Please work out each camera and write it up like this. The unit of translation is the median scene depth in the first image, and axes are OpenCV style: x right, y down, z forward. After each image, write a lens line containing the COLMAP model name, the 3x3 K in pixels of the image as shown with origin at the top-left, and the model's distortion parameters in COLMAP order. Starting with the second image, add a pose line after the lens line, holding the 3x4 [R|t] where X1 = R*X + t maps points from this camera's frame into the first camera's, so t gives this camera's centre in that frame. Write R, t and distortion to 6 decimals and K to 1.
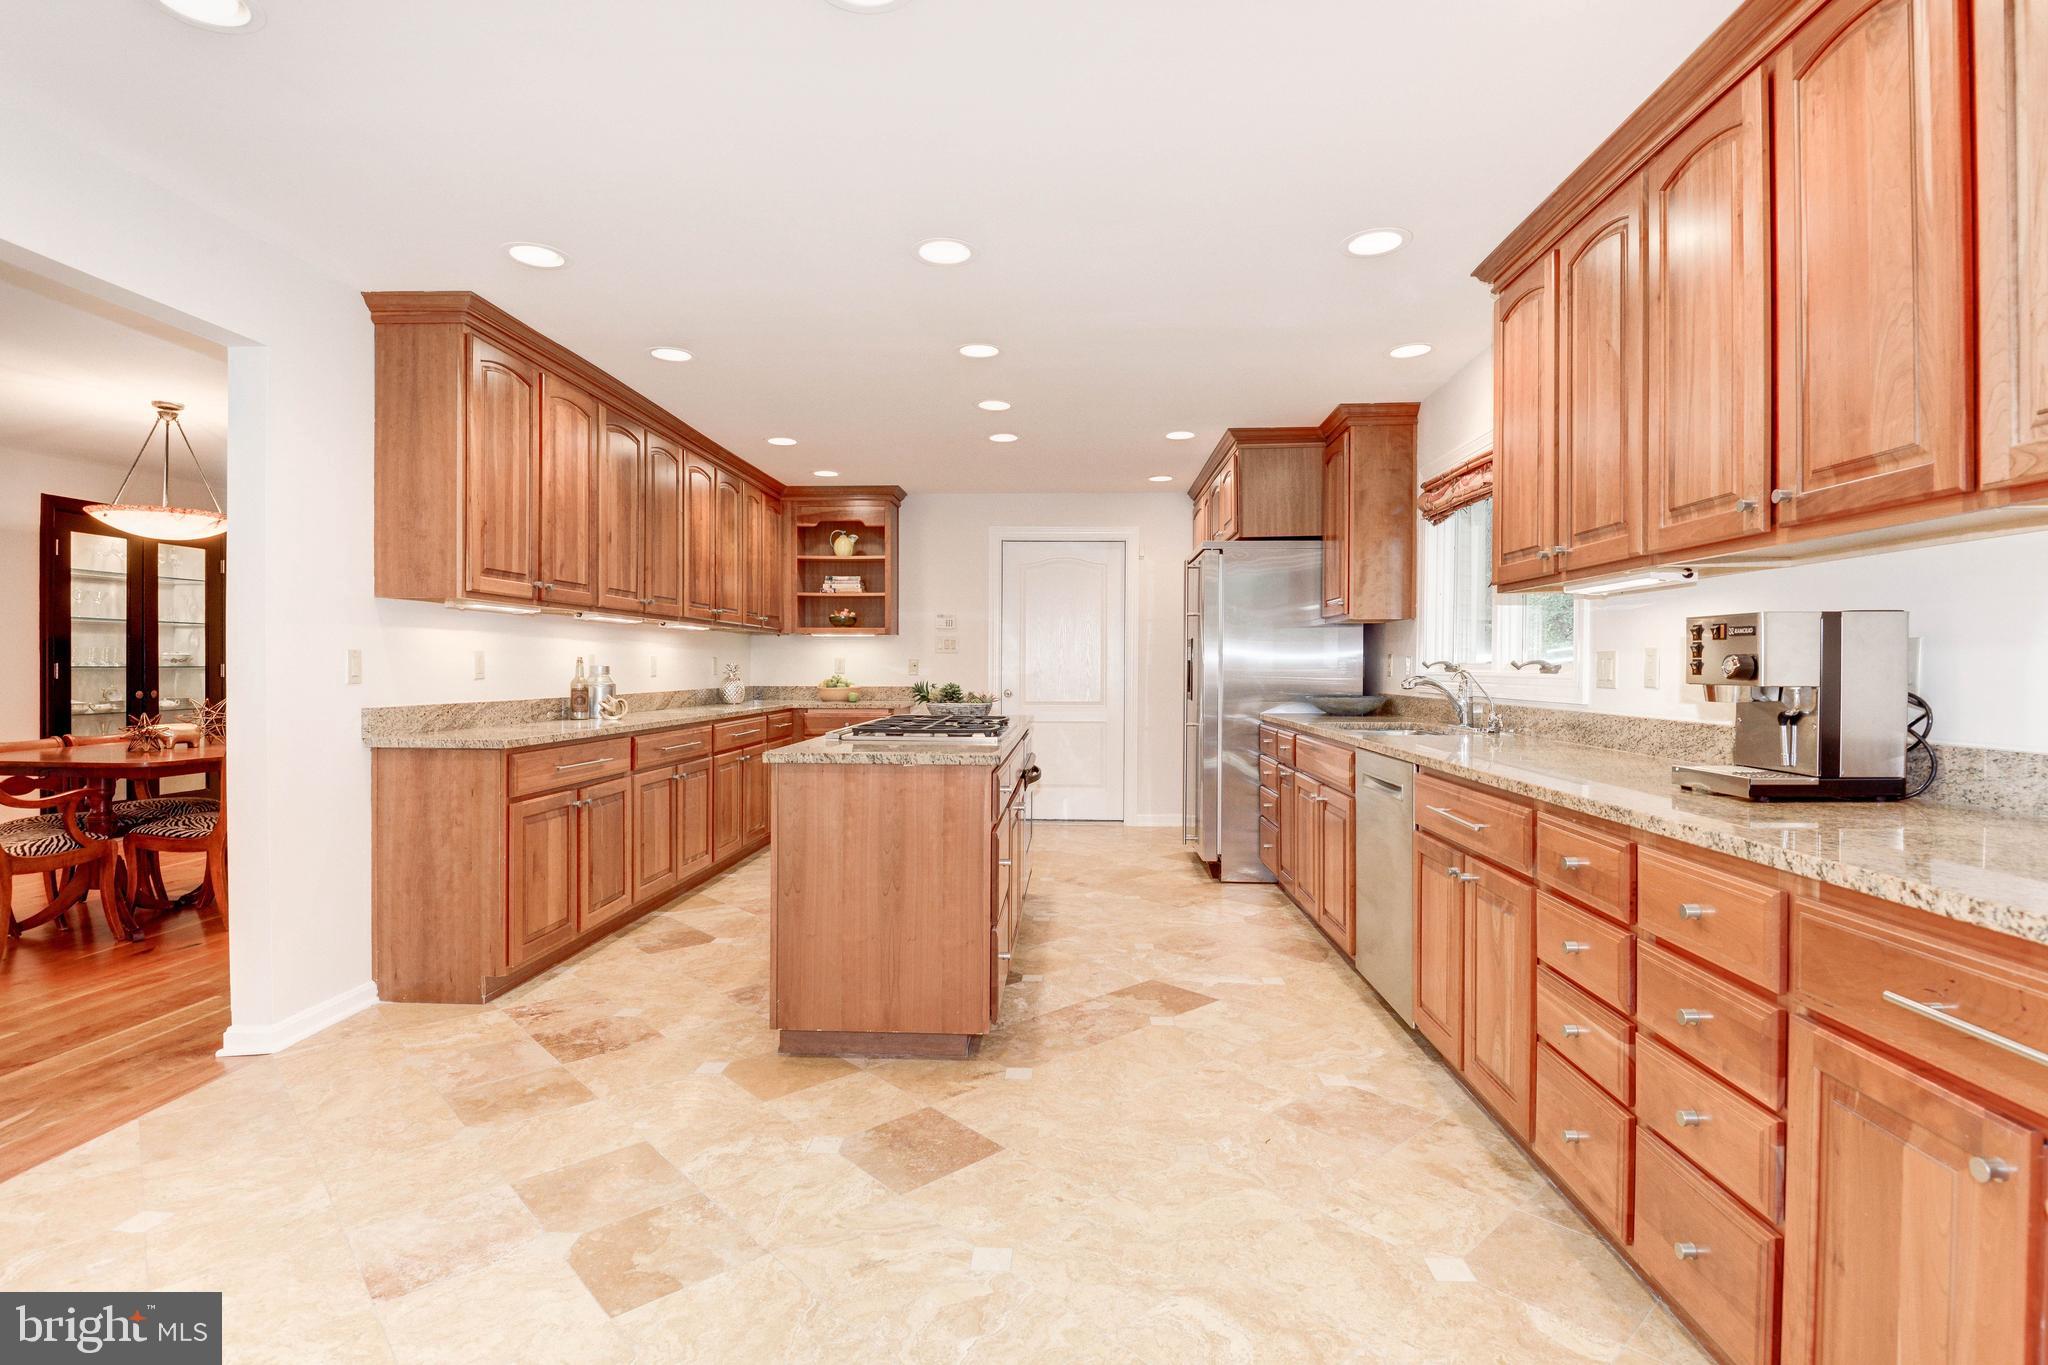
lens RADIAL K [[1003.8, 0, 1030.1], [0, 1003.8, 676.9], [0, 0, 1]] dist [0.004525, -0.022070]
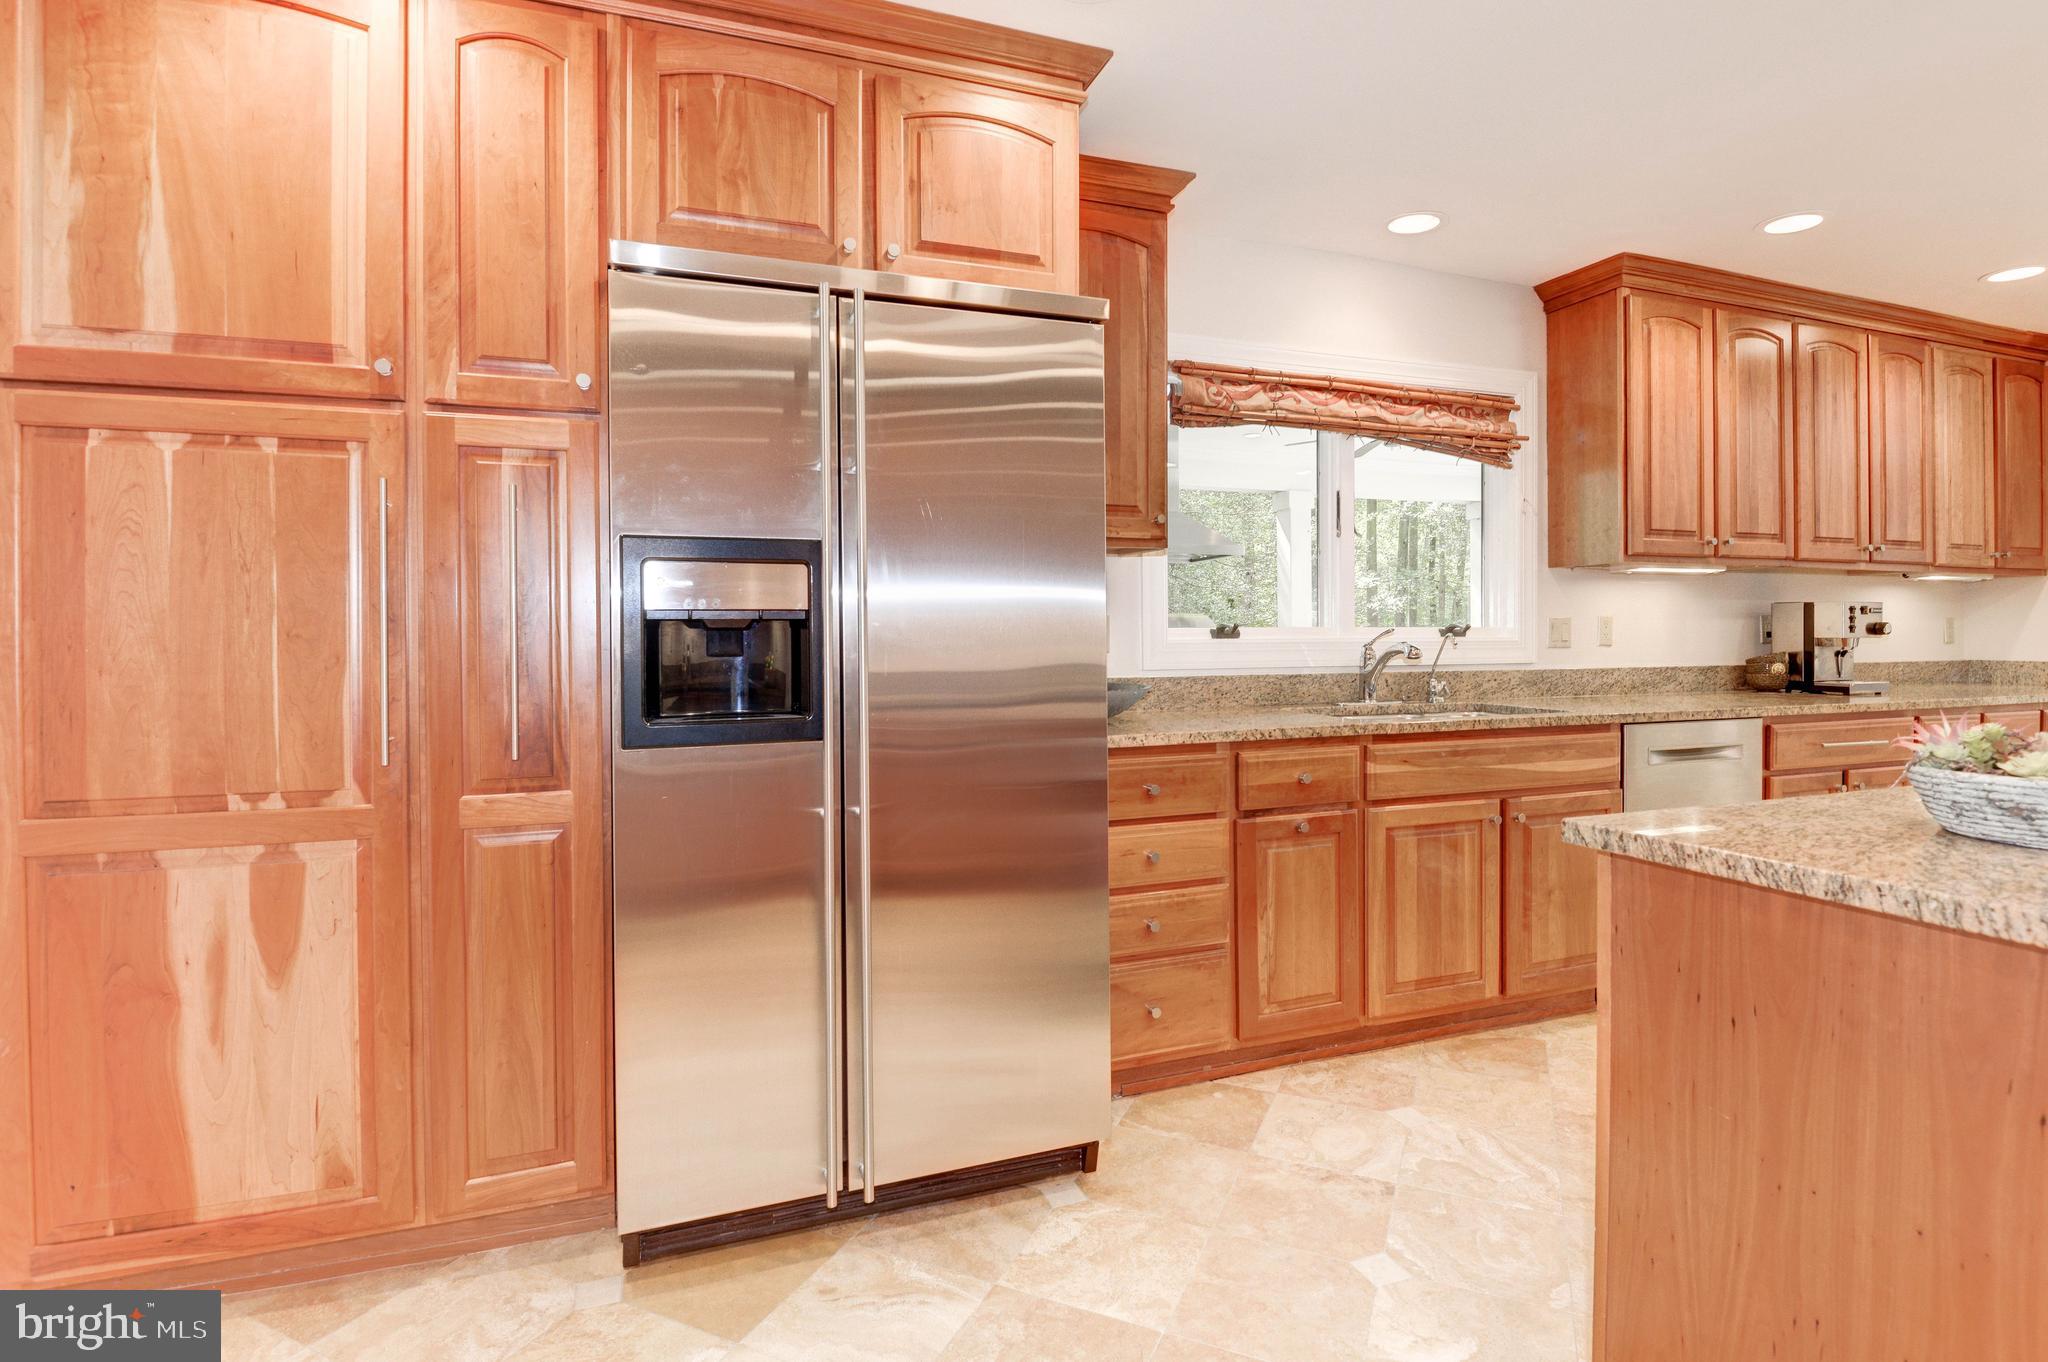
lens RADIAL K [[996.3, 0, 1053.2], [0, 996.3, 644.0], [0, 0, 1]] dist [0.002143, -0.020530]
pose [[-0.393638, -0.009491, 0.919217, -0.287536], [0.014391, 0.999761, 0.016486, -0.021269], [-0.919153, 0.019717, -0.393407, 2.029592]]
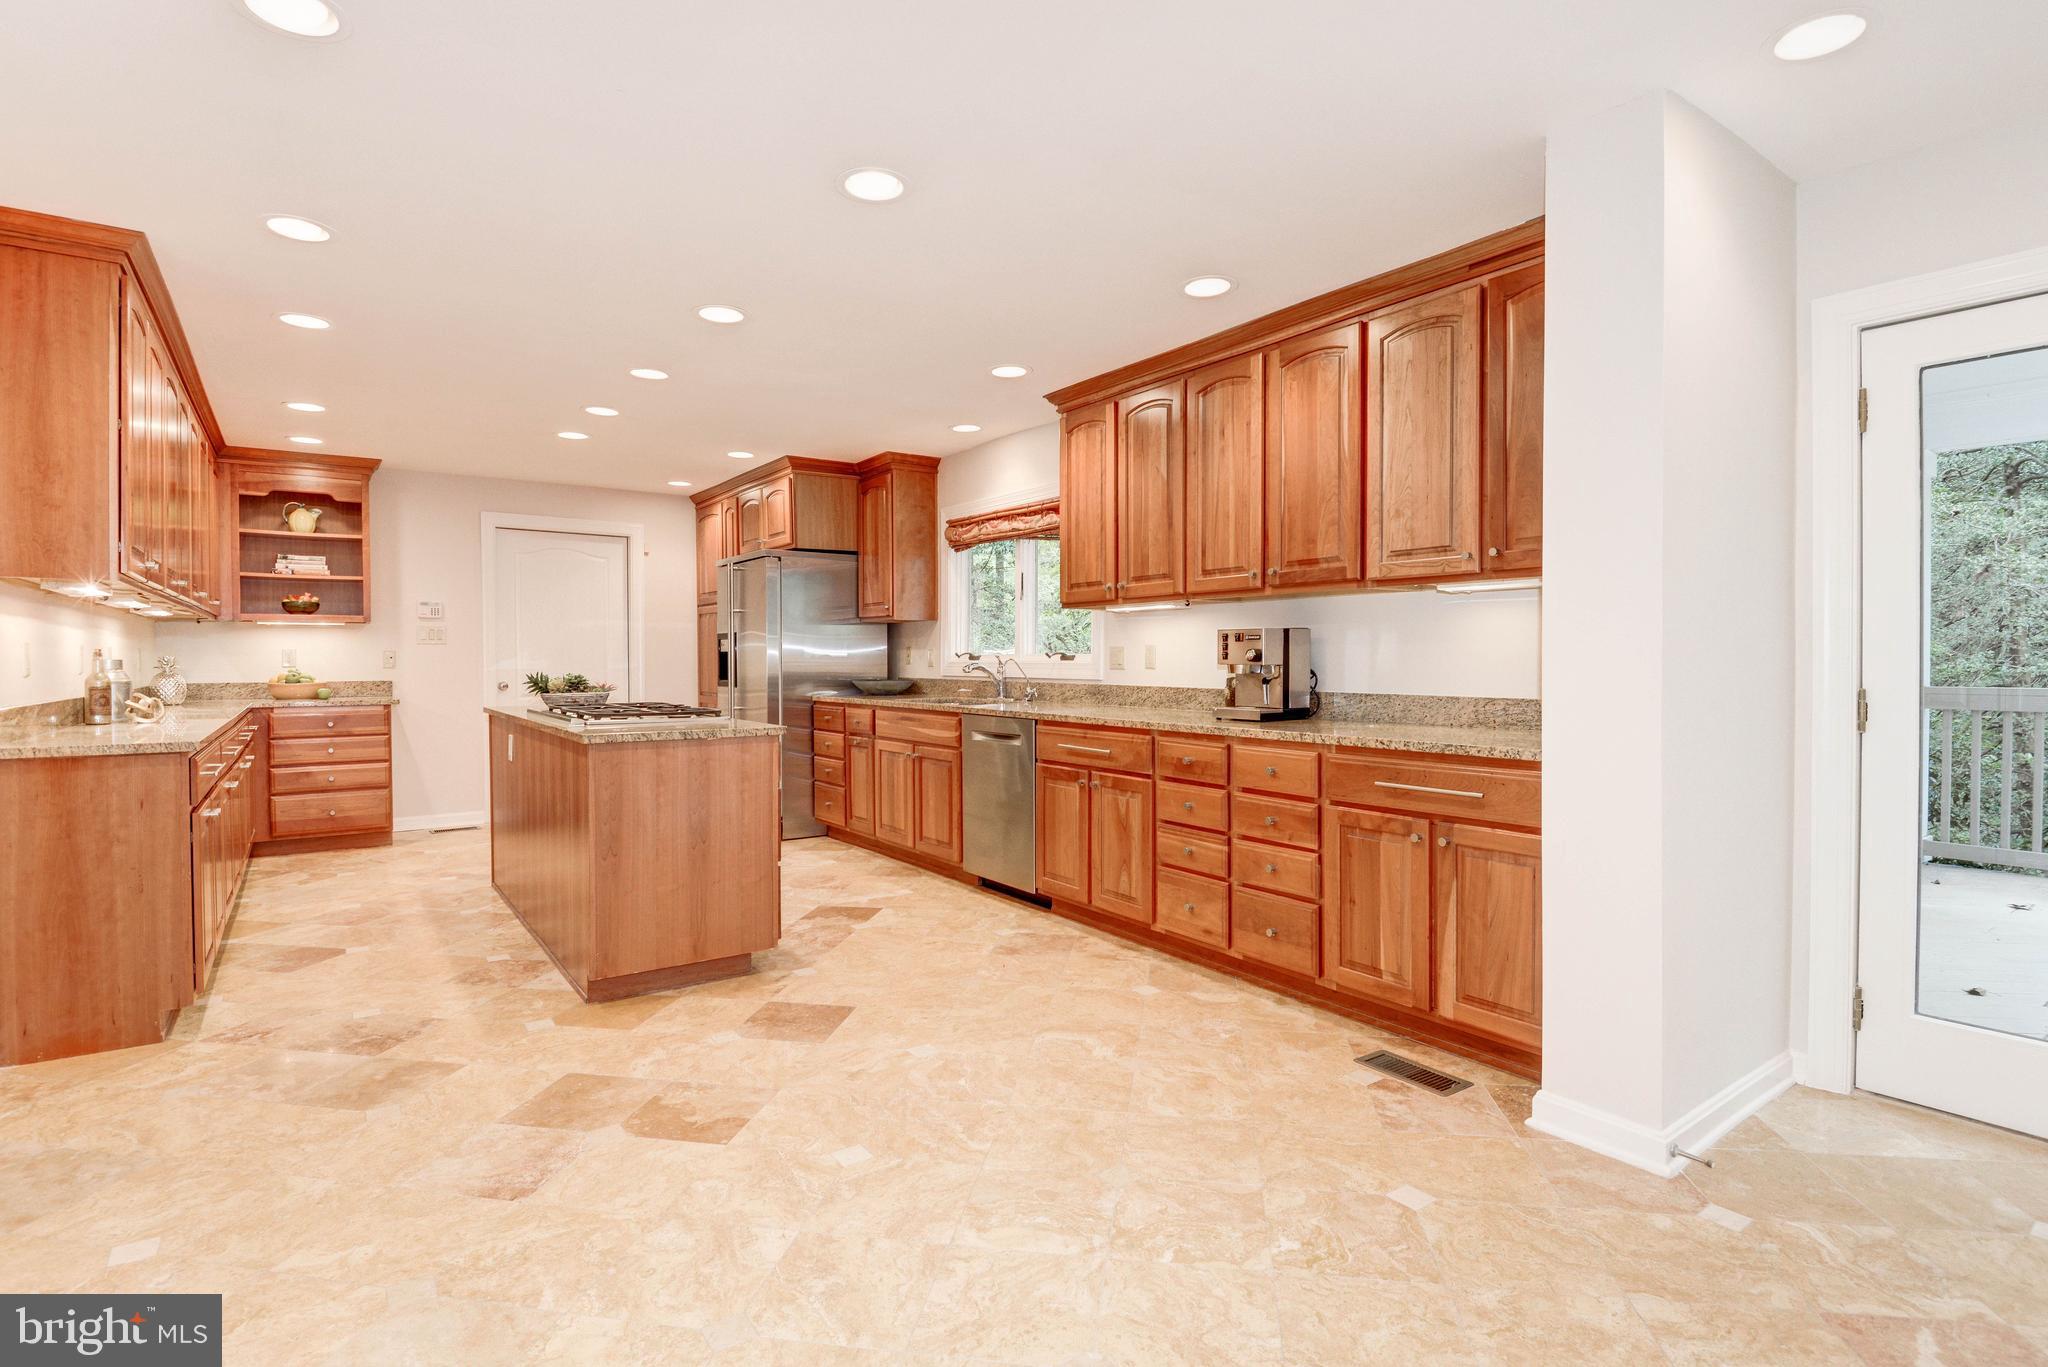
lens RADIAL K [[991.3, 0, 1037.9], [0, 991.3, 682.6], [0, 0, 1]] dist [0.003356, -0.021206]
pose [[0.780628, -0.019807, 0.624682, -0.524717], [0.010398, 0.999771, 0.018706, 0.001638], [-0.624910, -0.008107, 0.780655, -0.168082]]
